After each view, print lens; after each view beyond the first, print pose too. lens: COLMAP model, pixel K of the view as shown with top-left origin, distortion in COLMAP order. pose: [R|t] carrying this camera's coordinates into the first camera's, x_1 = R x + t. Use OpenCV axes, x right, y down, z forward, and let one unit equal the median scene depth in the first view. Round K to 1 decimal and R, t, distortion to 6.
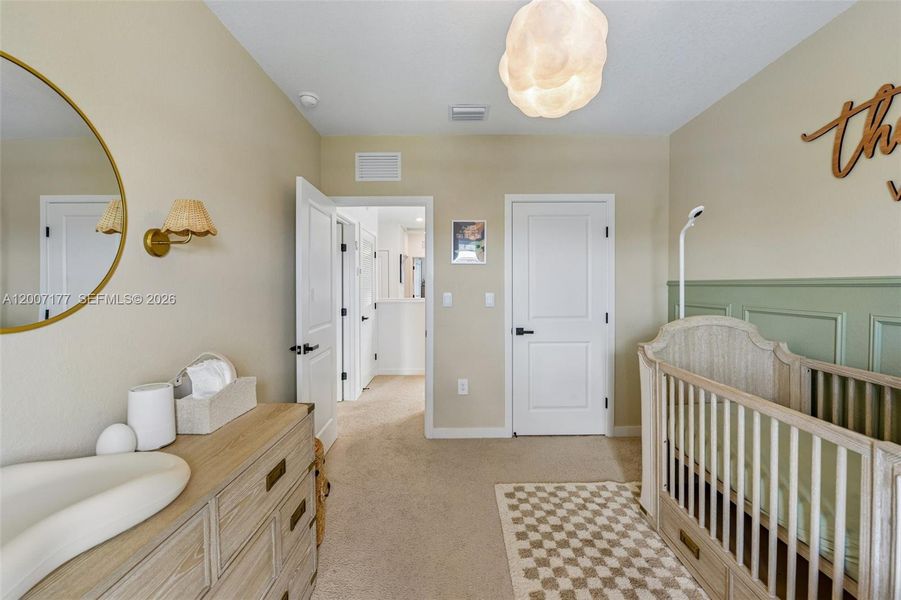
lens RADIAL K [[382.3, 0, 452.7], [0, 382.3, 295.9], [0, 0, 1]] dist [-0.006168, -0.000057]
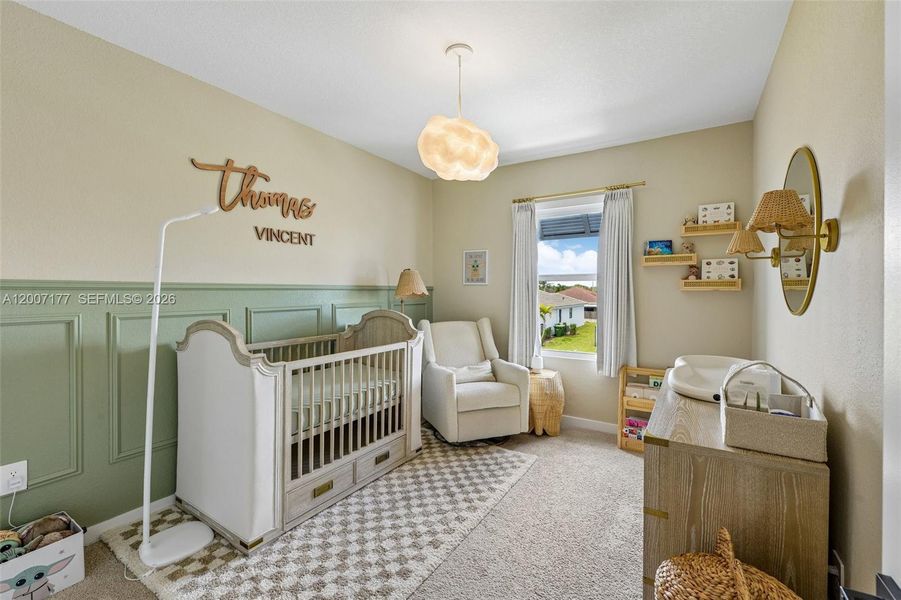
lens RADIAL K [[382.3, 0, 449.3], [0, 382.3, 294.5], [0, 0, 1]] dist [-0.006168, -0.000057]
pose [[-0.837342, -0.012972, 0.546525, -0.419596], [0.005927, 0.999444, 0.032802, -0.050242], [-0.546647, 0.030705, -0.836800, 1.744660]]
